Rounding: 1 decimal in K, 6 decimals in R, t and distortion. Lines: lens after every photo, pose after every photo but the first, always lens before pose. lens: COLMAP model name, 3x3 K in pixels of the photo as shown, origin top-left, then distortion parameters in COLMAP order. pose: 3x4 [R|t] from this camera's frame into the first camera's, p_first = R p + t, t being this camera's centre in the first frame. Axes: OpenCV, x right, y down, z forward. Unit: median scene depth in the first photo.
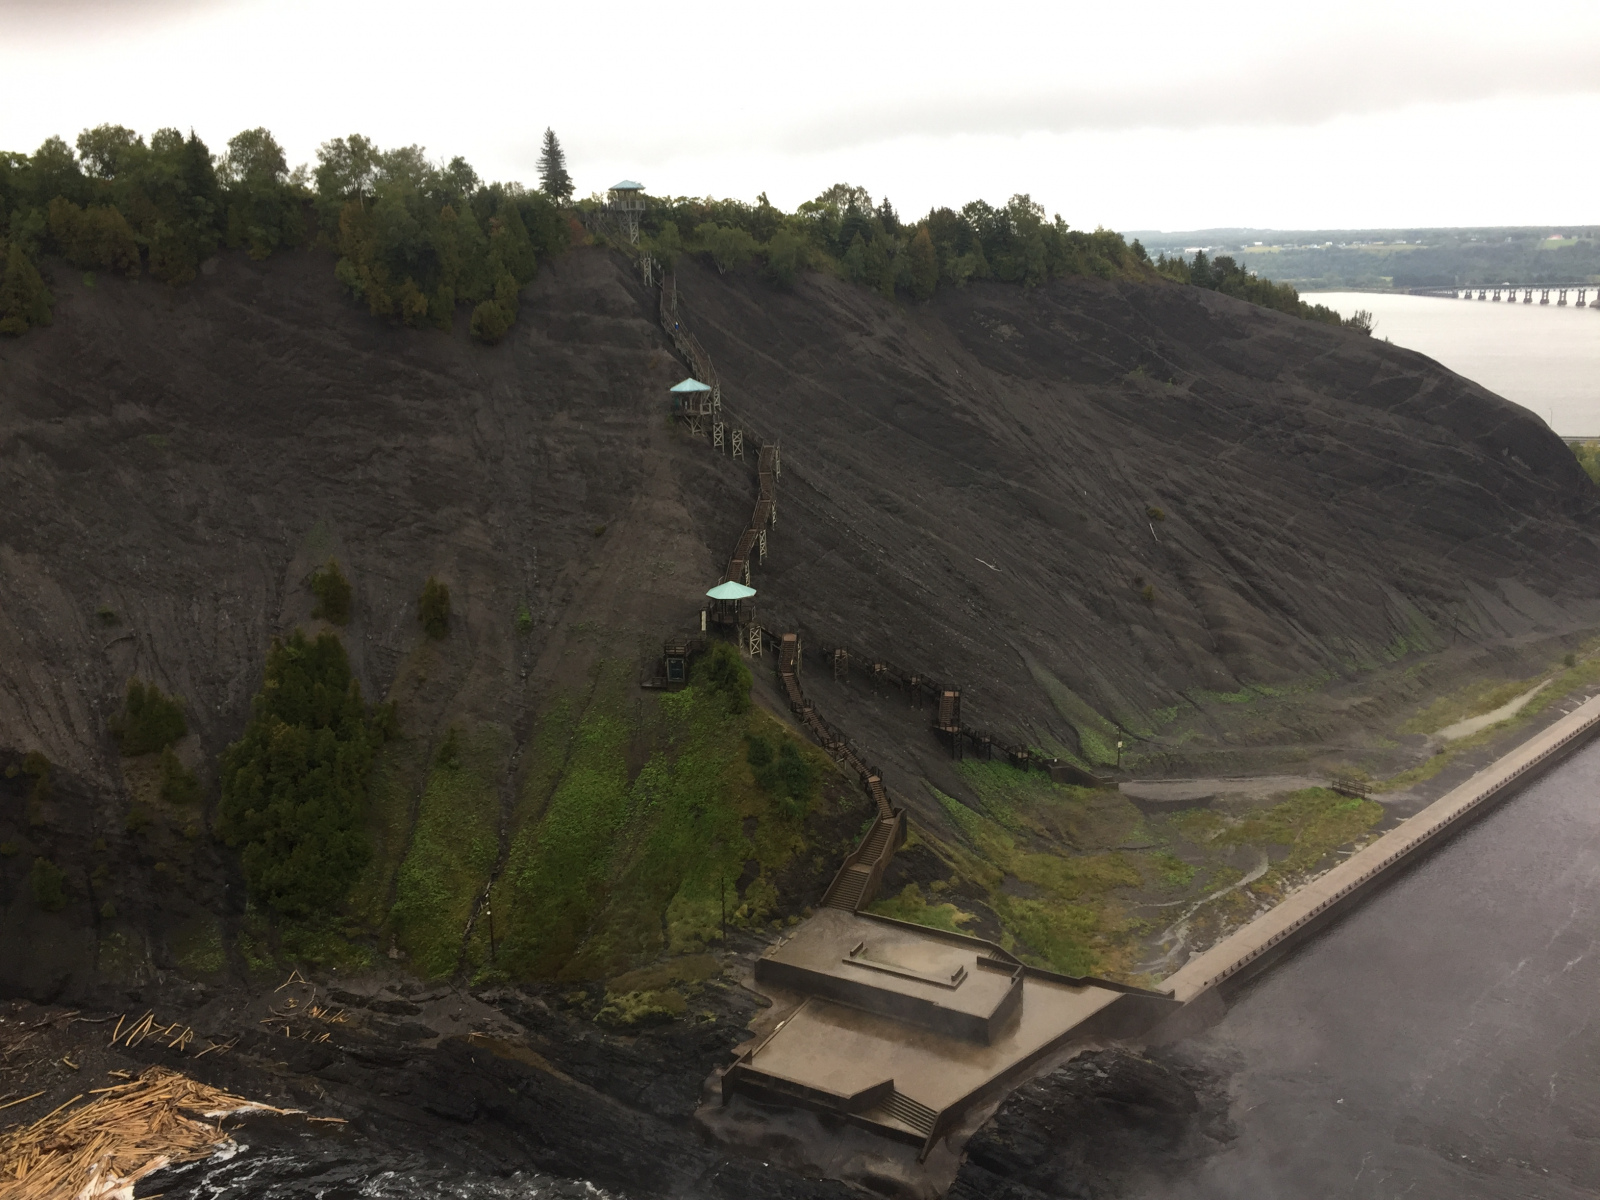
lens RADIAL K [[1371.3, 0, 800.3], [0, 1371.3, 596.3], [0, 0, 1]] dist [0.088023, -0.123187]
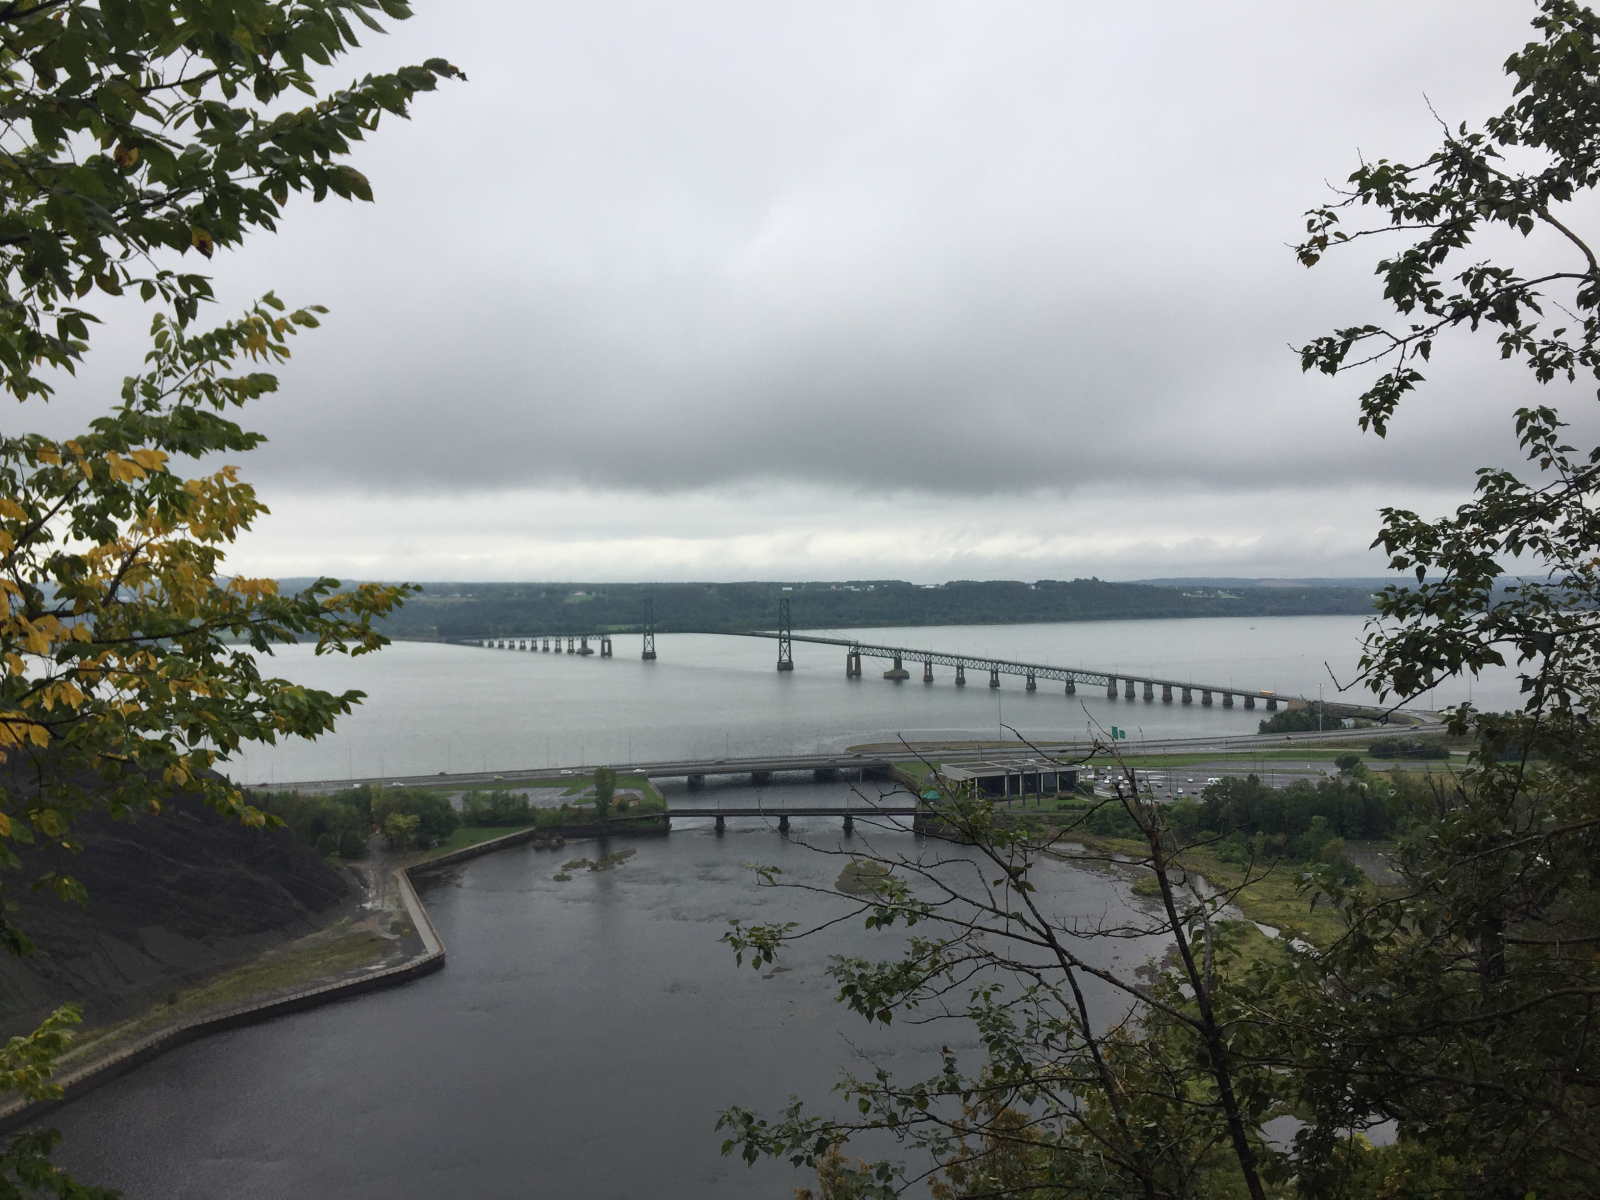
lens RADIAL K [[1371.3, 0, 800.3], [0, 1371.3, 596.3], [0, 0, 1]] dist [0.088023, -0.123187]
pose [[0.815990, 0.010233, 0.577975, 0.576682], [0.130555, 0.970747, -0.201507, 0.043046], [-0.563130, 0.239885, 0.790784, -0.402888]]
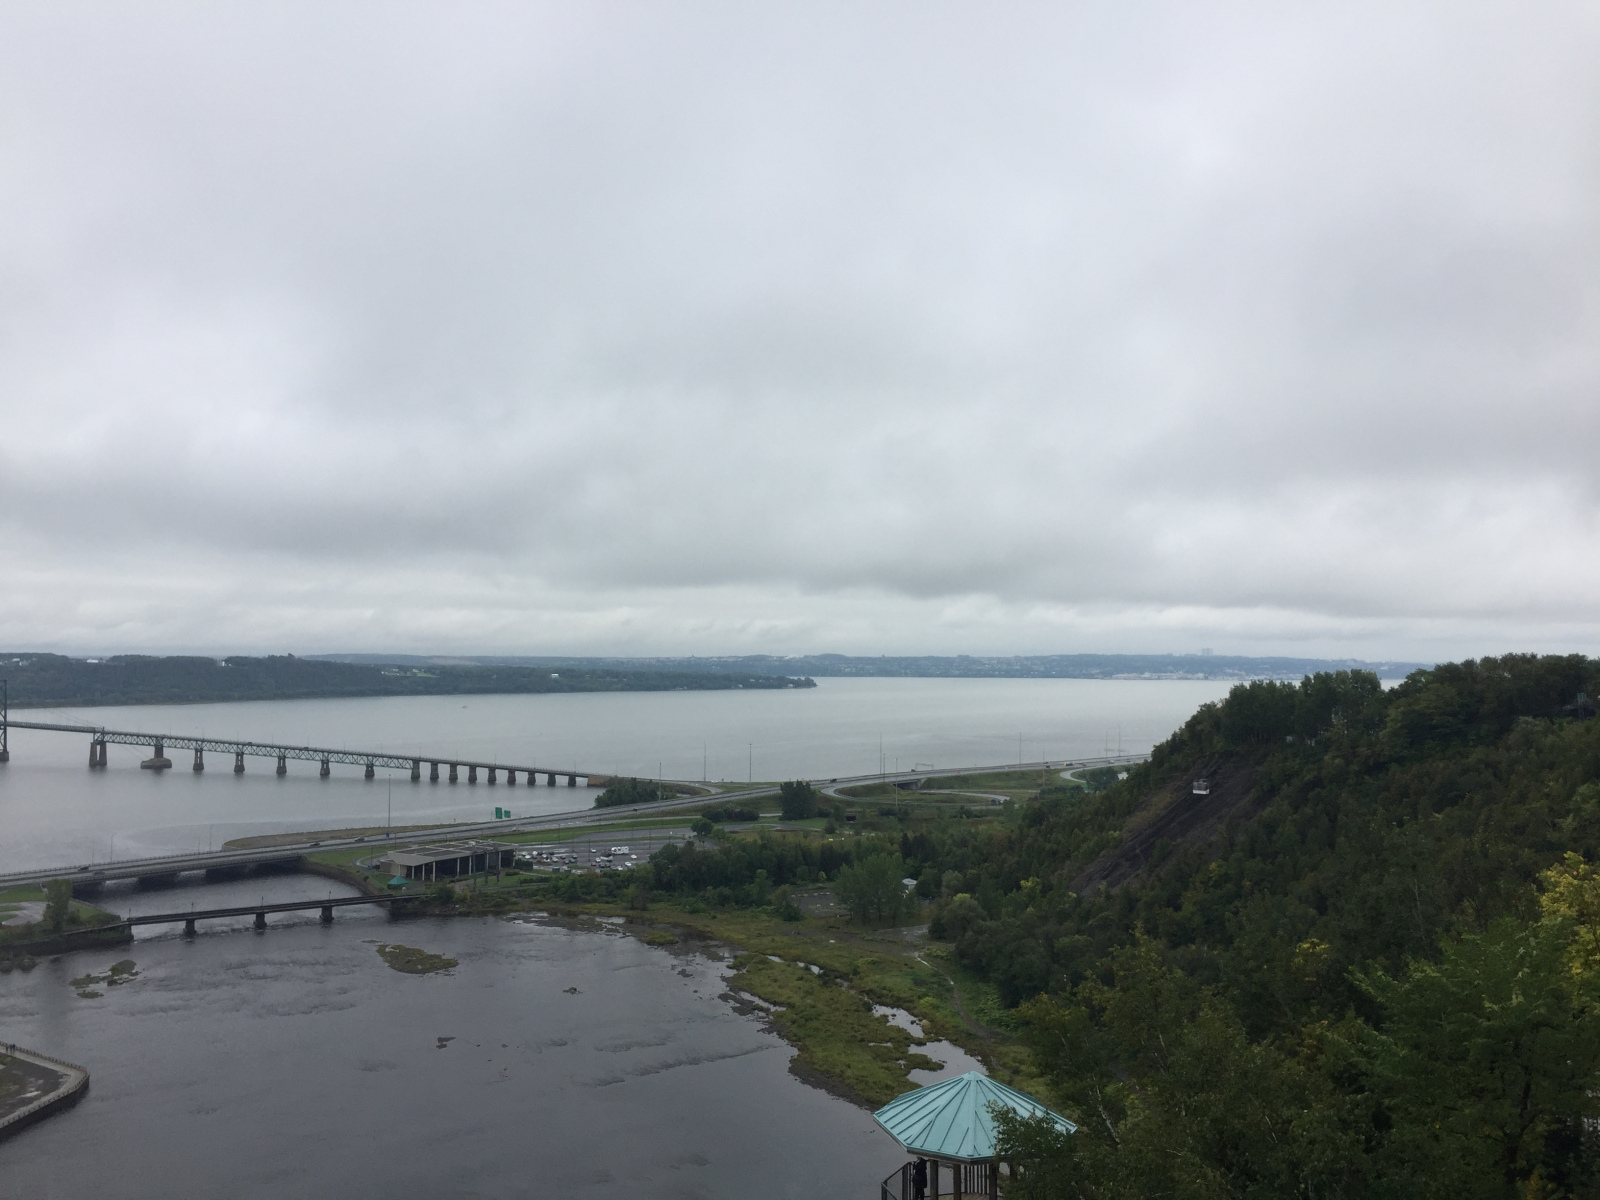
lens RADIAL K [[1371.3, 0, 800.3], [0, 1371.3, 596.3], [0, 0, 1]] dist [0.088023, -0.123187]
pose [[0.352548, 0.067819, 0.933333, -0.290803], [0.210423, 0.966084, -0.149682, -0.082728], [-0.911829, 0.249165, 0.326321, -0.107491]]
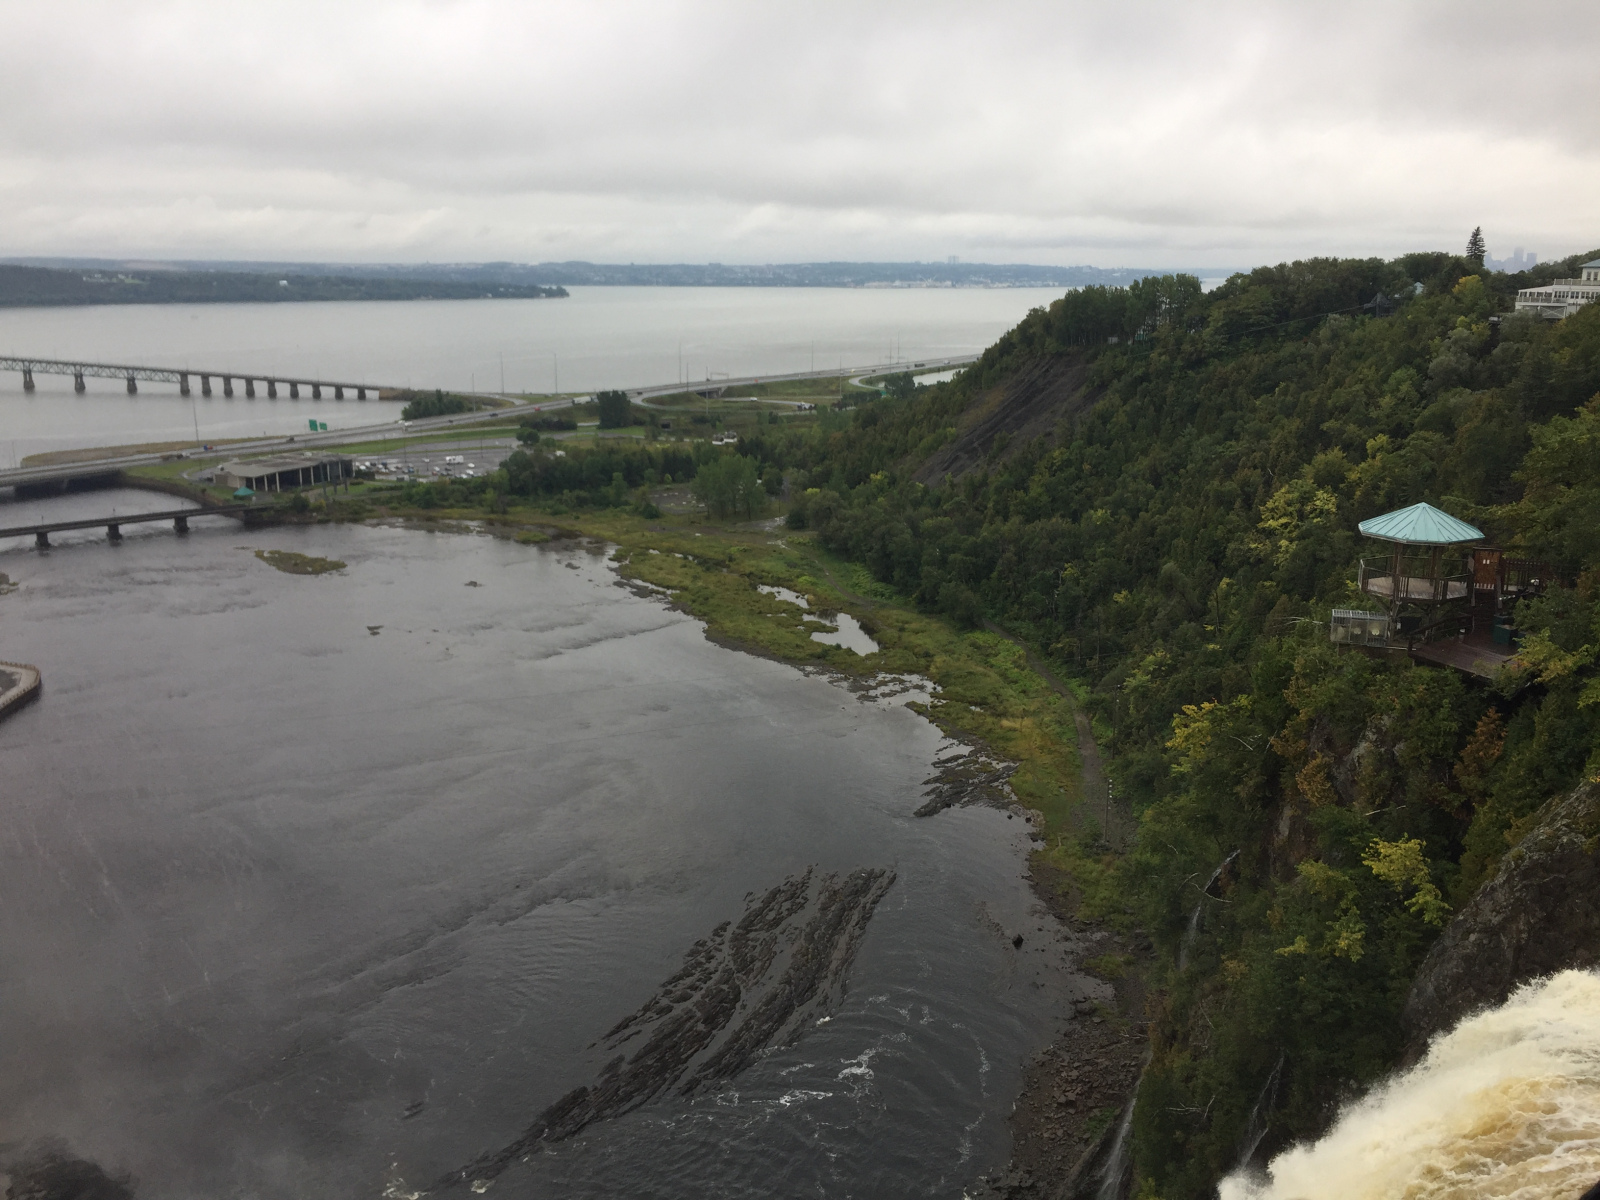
lens RADIAL K [[1371.3, 0, 800.3], [0, 1371.3, 596.3], [0, 0, 1]] dist [0.088023, -0.123187]
pose [[0.176444, -0.204095, 0.962919, -0.536376], [0.226229, 0.960487, 0.162126, -0.124569], [-0.957960, 0.189235, 0.215644, 0.103397]]
